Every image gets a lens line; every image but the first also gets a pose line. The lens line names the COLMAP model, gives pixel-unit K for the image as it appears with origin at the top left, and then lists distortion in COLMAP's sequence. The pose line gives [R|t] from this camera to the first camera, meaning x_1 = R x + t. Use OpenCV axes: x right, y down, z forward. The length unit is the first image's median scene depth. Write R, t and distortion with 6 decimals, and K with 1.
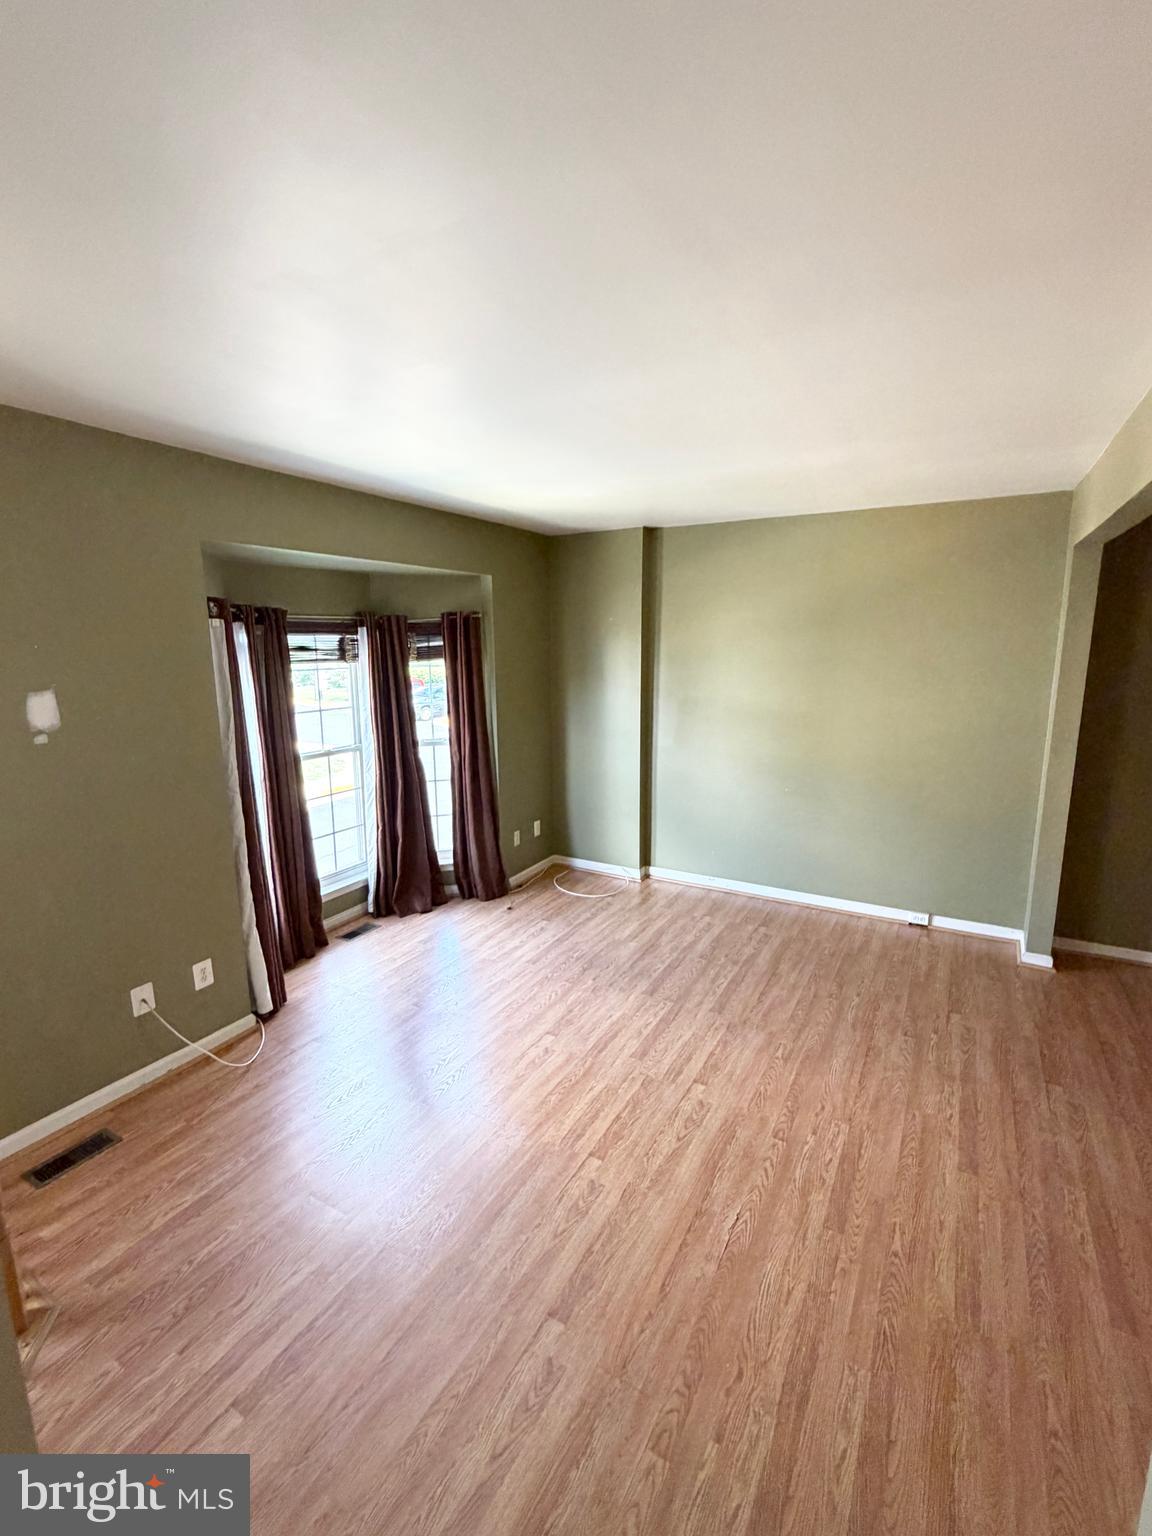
lens RADIAL K [[679.4, 0, 581.0], [0, 679.4, 768.5], [0, 0, 1]] dist [-0.002962, 0.000172]
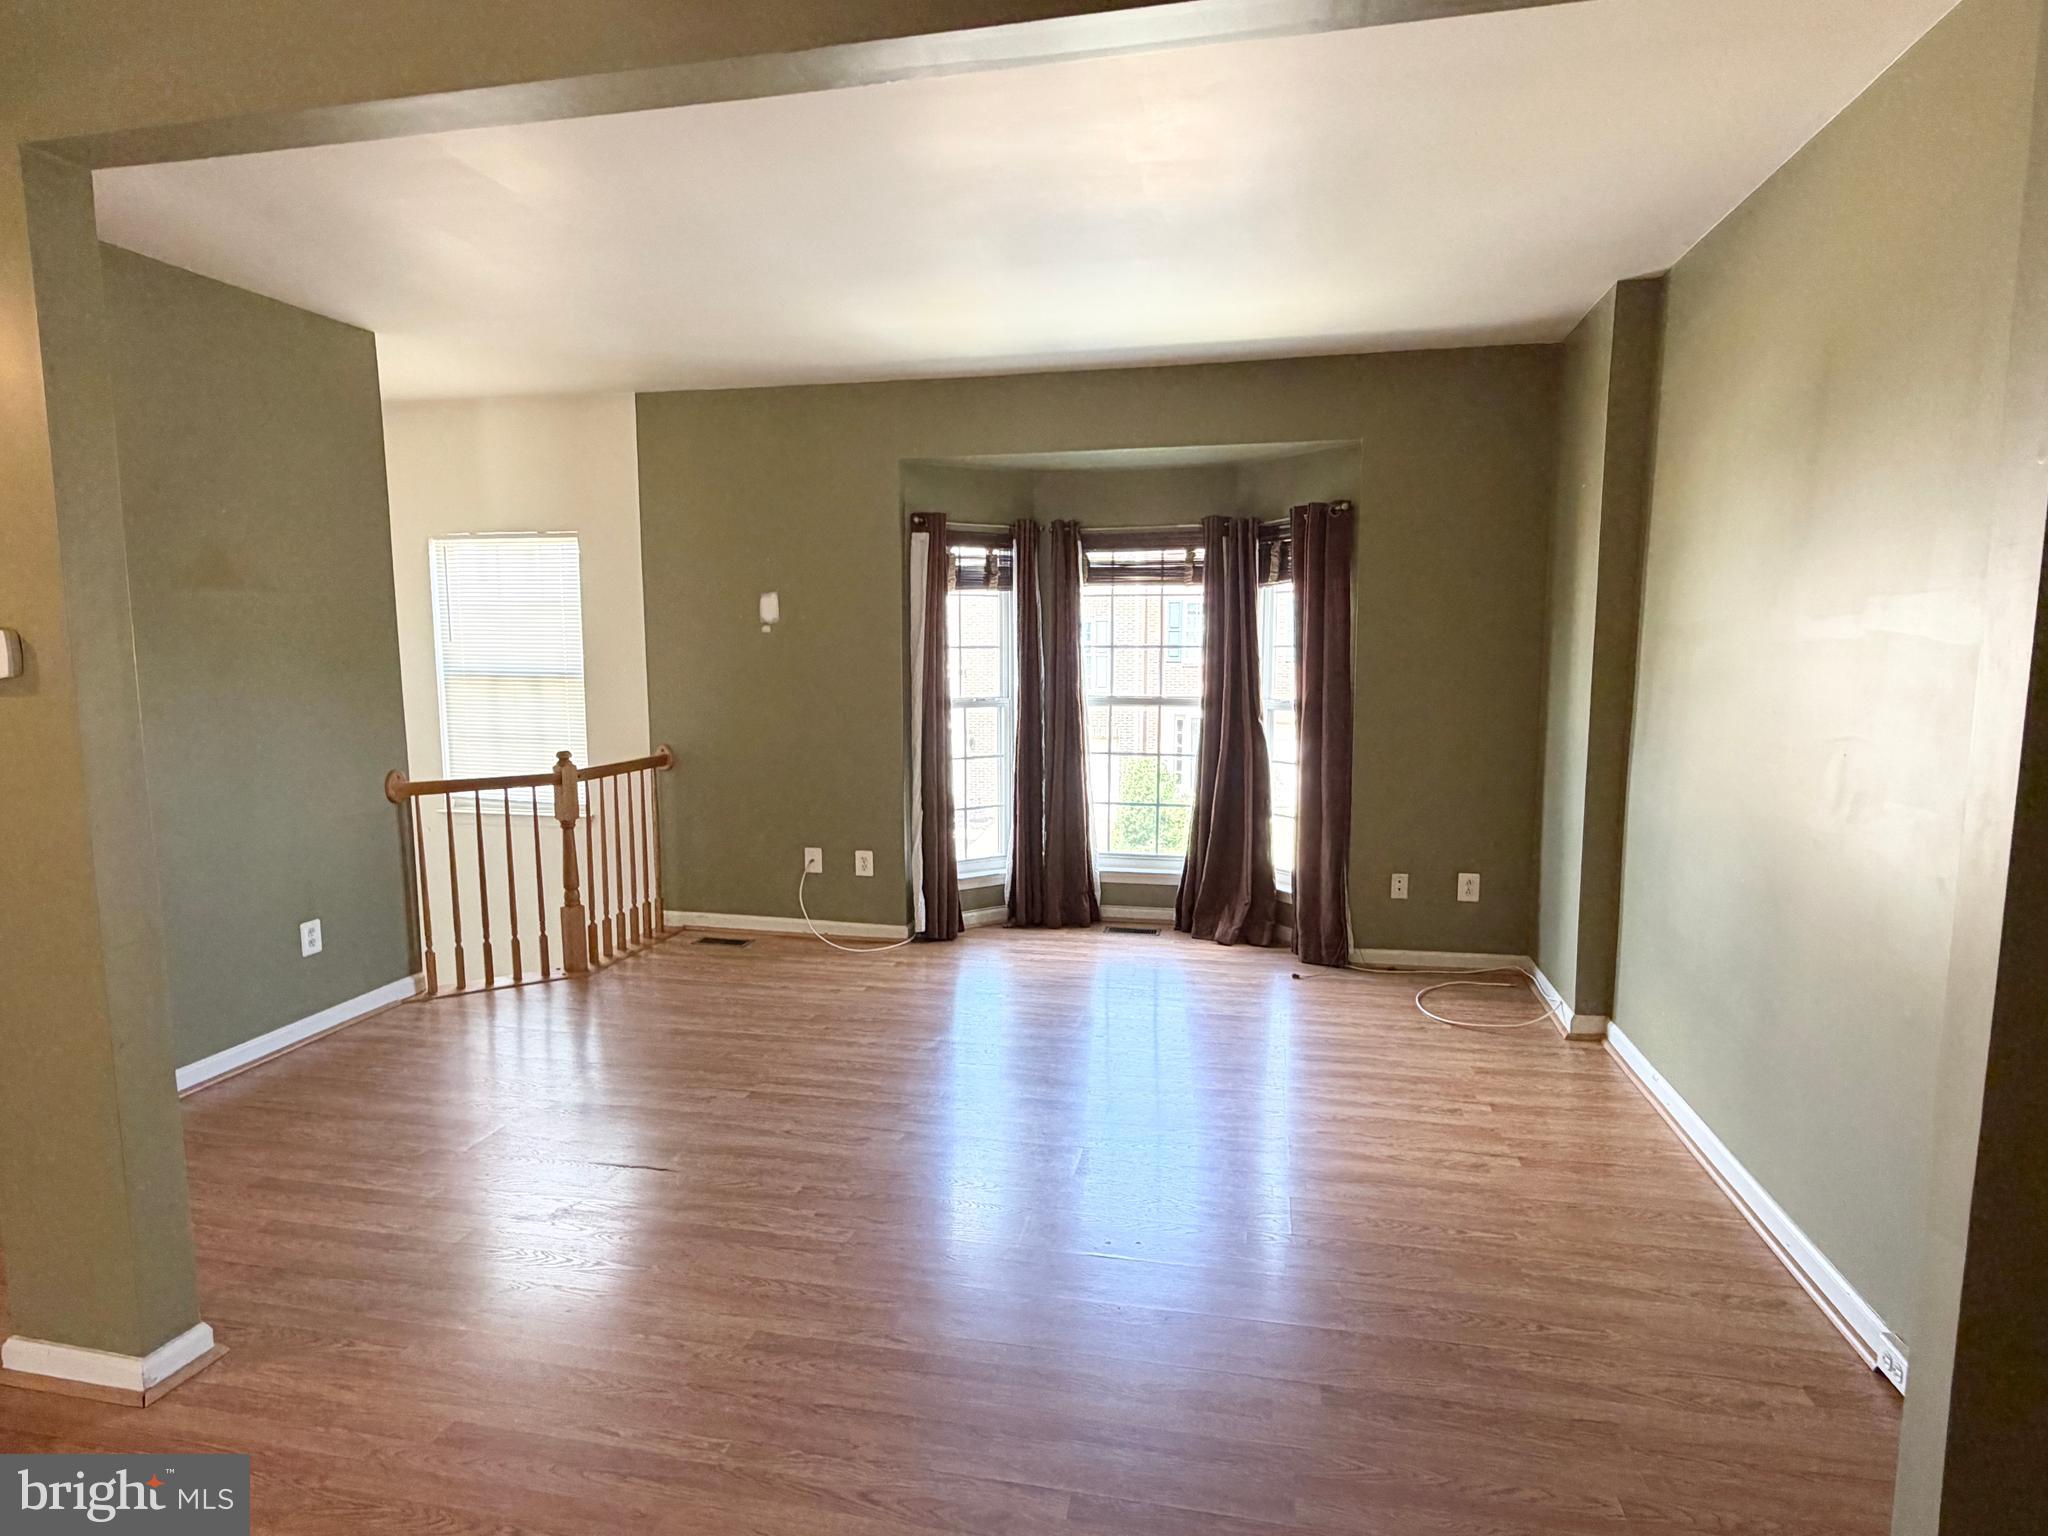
lens RADIAL K [[1118.9, 0, 1021.7], [0, 1118.9, 773.9], [0, 0, 1]] dist [-0.002101, -0.000642]
pose [[0.297513, 0.115648, -0.947687, 0.814352], [-0.174365, 0.982523, 0.065160, 0.003428], [0.938660, 0.145858, 0.312478, 0.455198]]
